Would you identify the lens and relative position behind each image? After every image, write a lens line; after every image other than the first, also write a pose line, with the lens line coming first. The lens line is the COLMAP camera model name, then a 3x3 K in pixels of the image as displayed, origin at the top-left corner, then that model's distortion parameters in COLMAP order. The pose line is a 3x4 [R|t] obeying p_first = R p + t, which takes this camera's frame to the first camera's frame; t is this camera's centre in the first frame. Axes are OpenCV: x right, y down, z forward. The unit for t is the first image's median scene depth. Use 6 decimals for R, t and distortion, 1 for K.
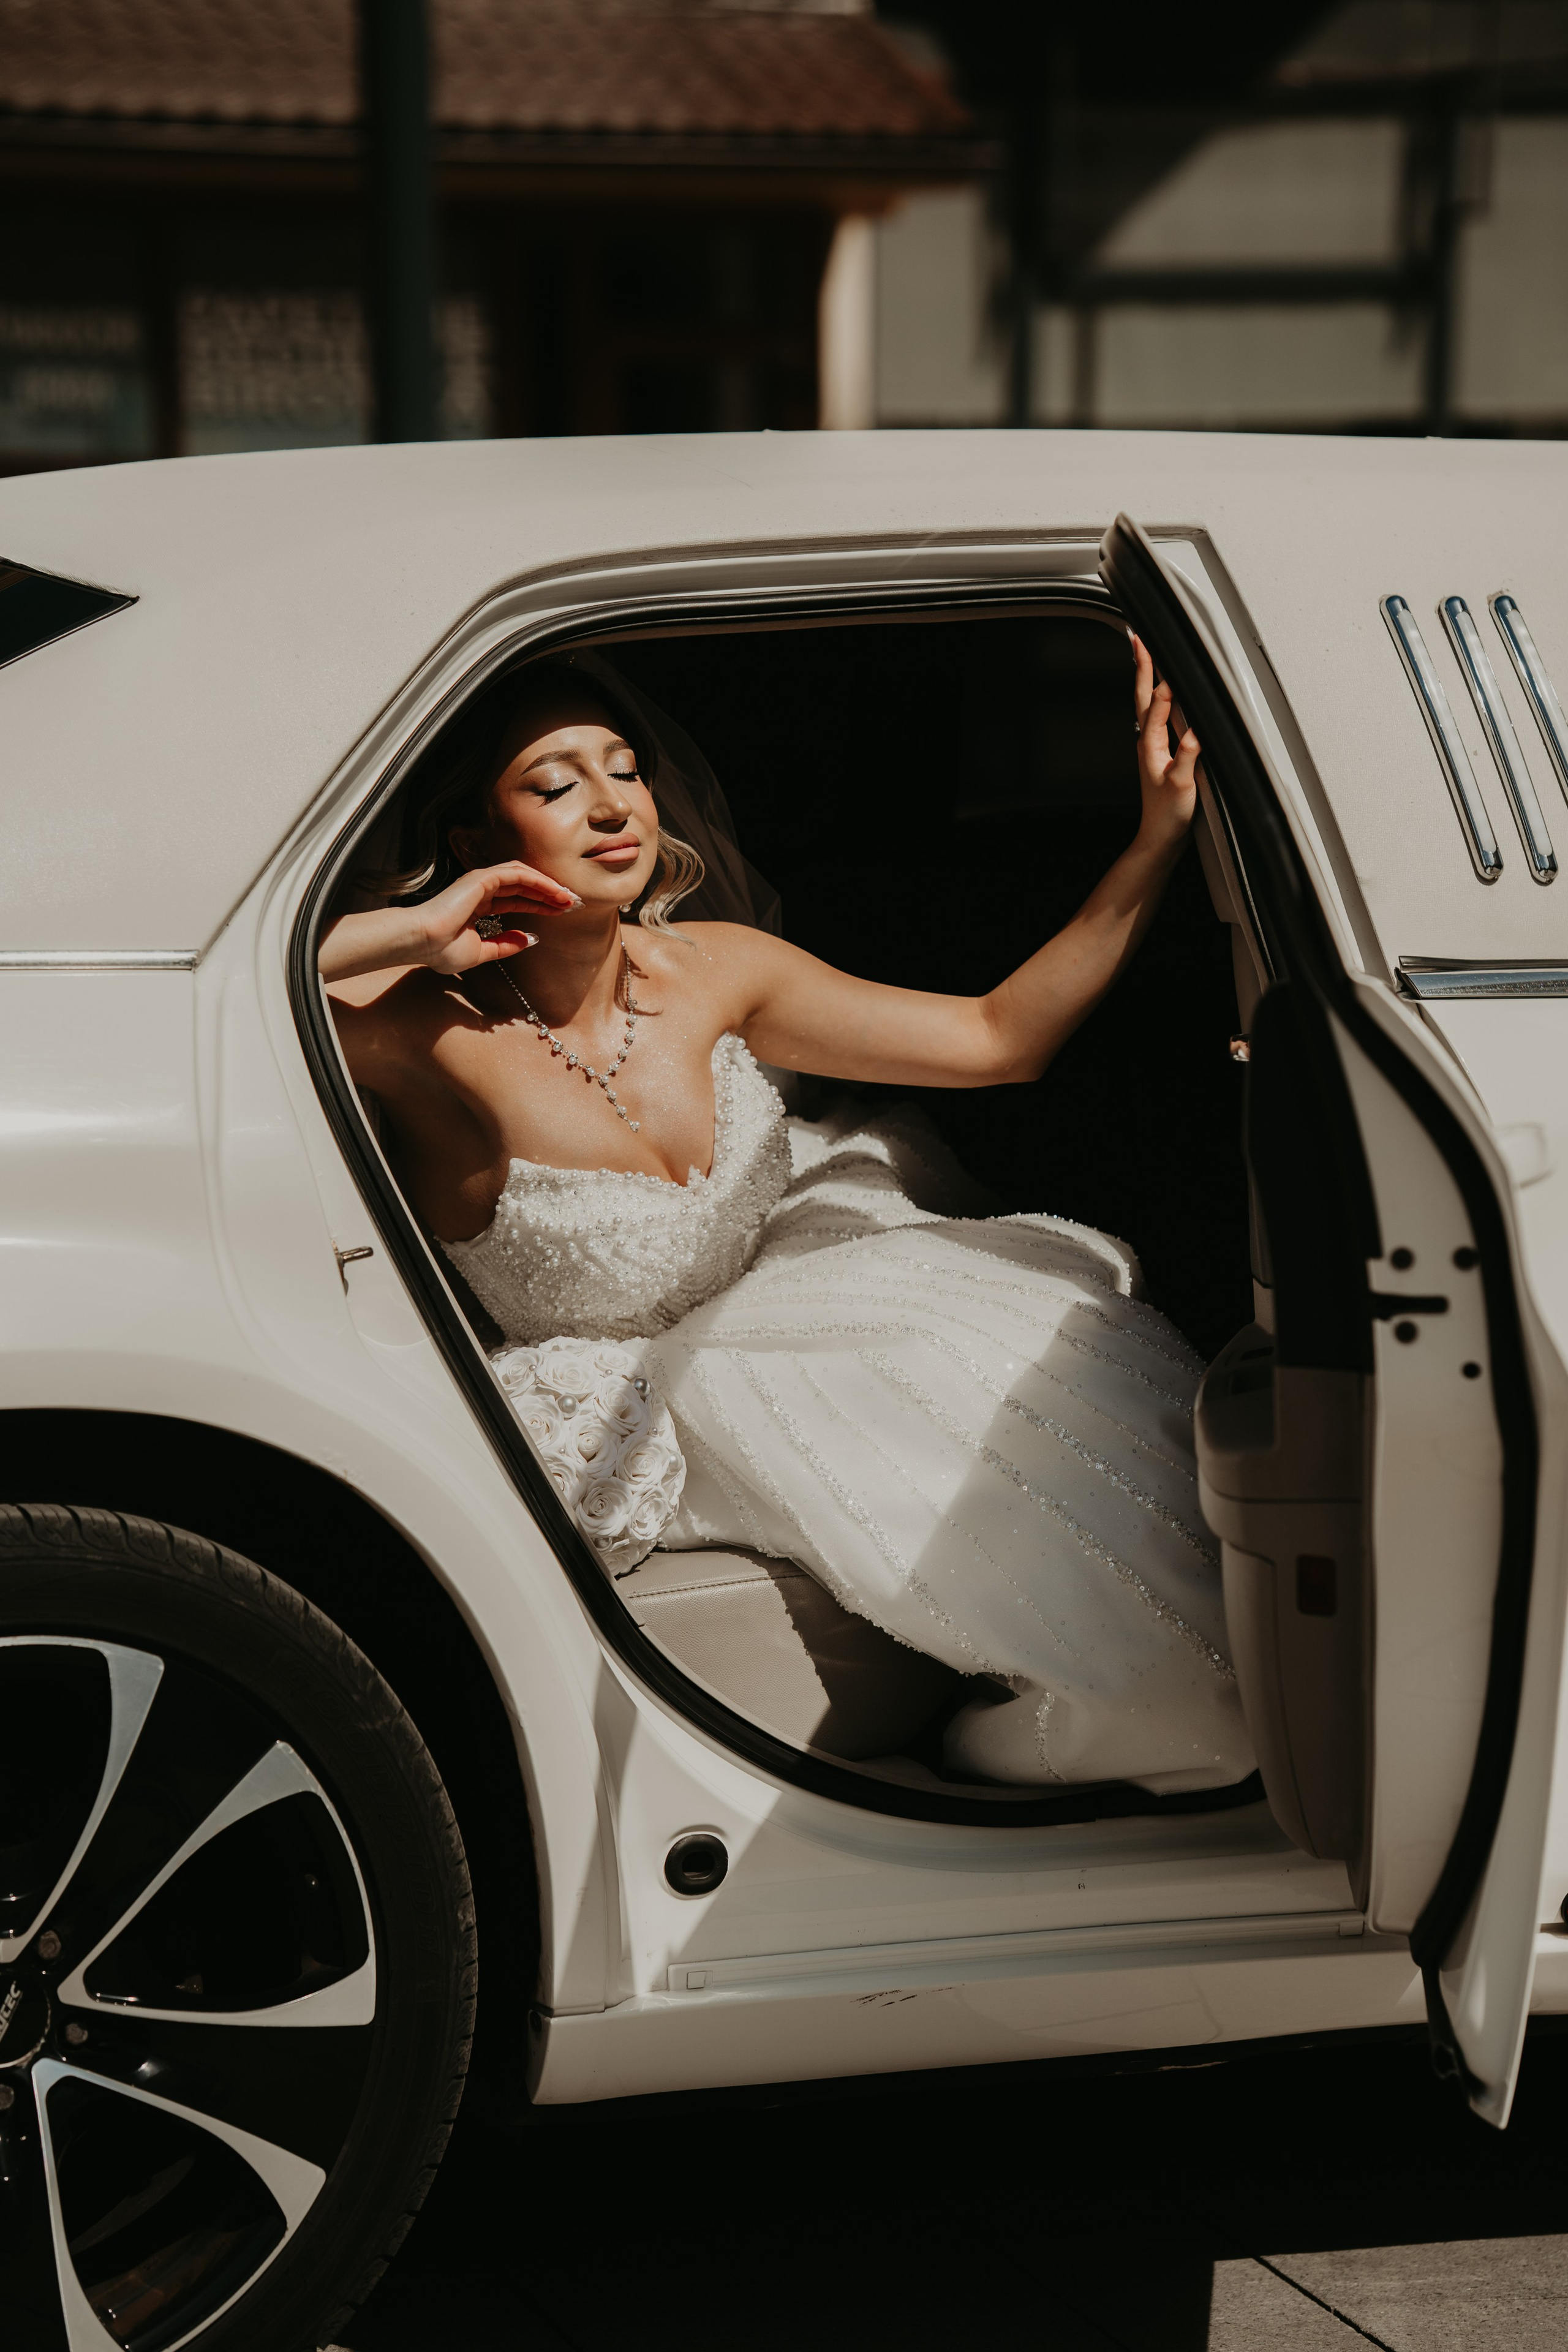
lens RADIAL K [[5966.3, 0, 784.0], [0, 5966.3, 1176.0], [0, 0, 1]] dist [0.660132, 0.059309]
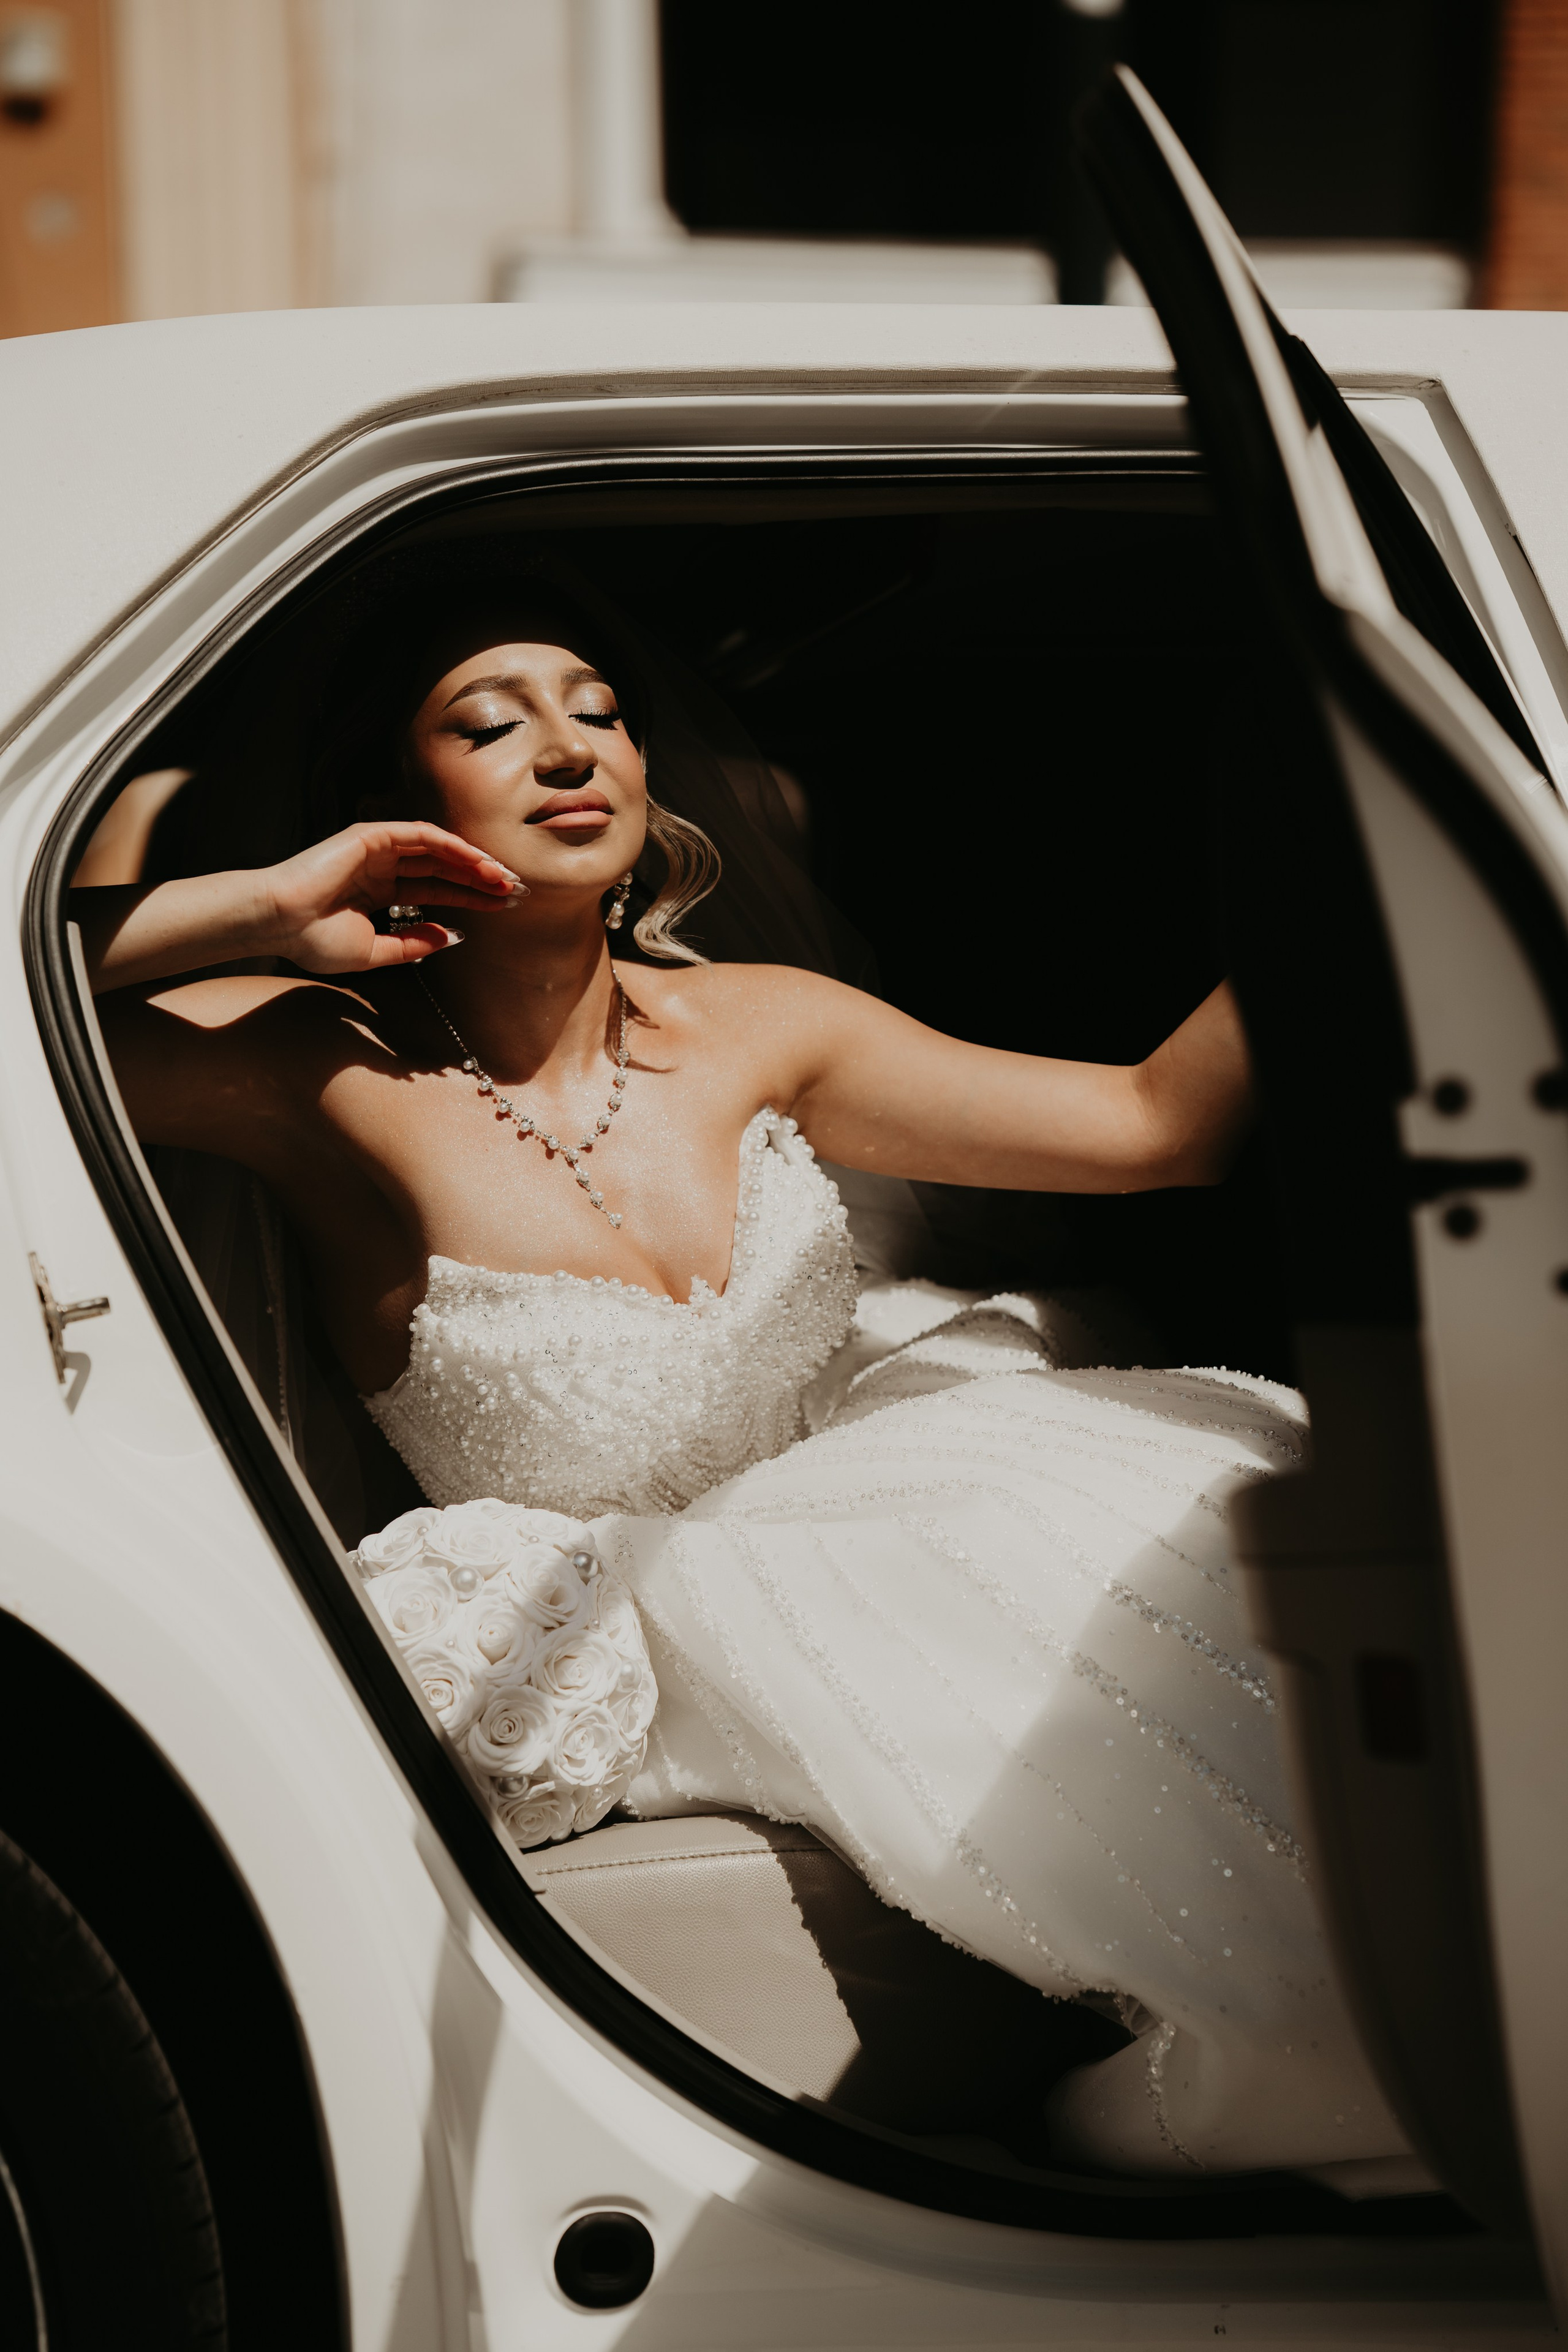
lens RADIAL K [[5966.3, 0, 784.0], [0, 5966.3, 1176.0], [0, 0, 1]] dist [0.660132, 0.059309]
pose [[0.988433, -0.006625, -0.151516, 0.103823], [-0.015515, 0.989387, -0.144473, 0.090157], [0.150865, 0.145153, 0.977840, 0.316936]]
